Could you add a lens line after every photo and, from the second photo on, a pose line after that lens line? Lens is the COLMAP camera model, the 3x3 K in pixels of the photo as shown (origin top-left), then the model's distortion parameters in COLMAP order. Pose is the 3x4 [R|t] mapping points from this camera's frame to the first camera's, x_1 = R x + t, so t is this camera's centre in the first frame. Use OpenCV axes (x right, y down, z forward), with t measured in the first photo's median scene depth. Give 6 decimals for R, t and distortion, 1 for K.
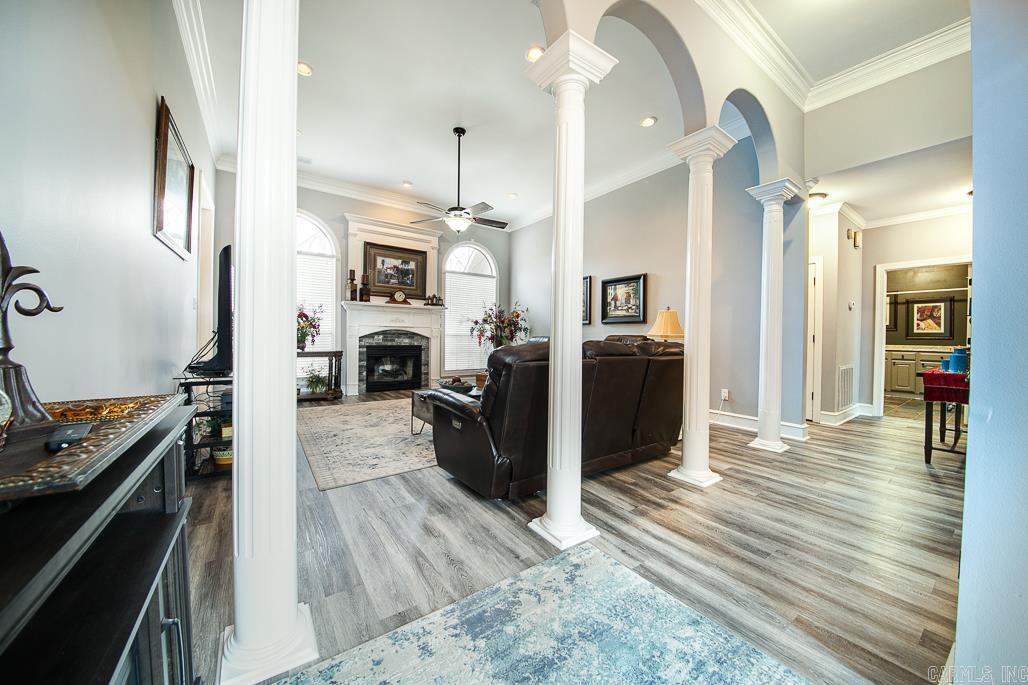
lens RADIAL K [[360.8, 0, 522.5], [0, 360.8, 339.8], [0, 0, 1]] dist [-0.005235, -0.005937]
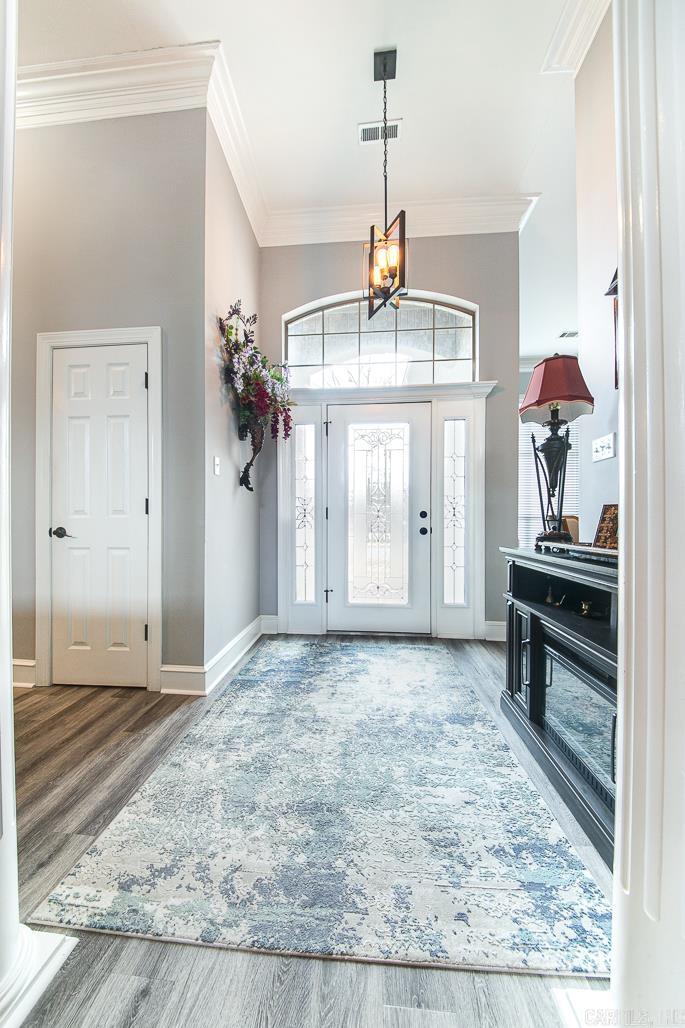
lens RADIAL K [[360.8, 0, 330.5], [0, 360.8, 519.2], [0, 0, 1]] dist [-0.005235, -0.005937]
pose [[-0.745231, -0.008498, 0.666752, -0.126403], [-0.002306, 0.999946, 0.010166, 0.006315], [-0.666802, 0.006039, -0.745210, 0.317859]]
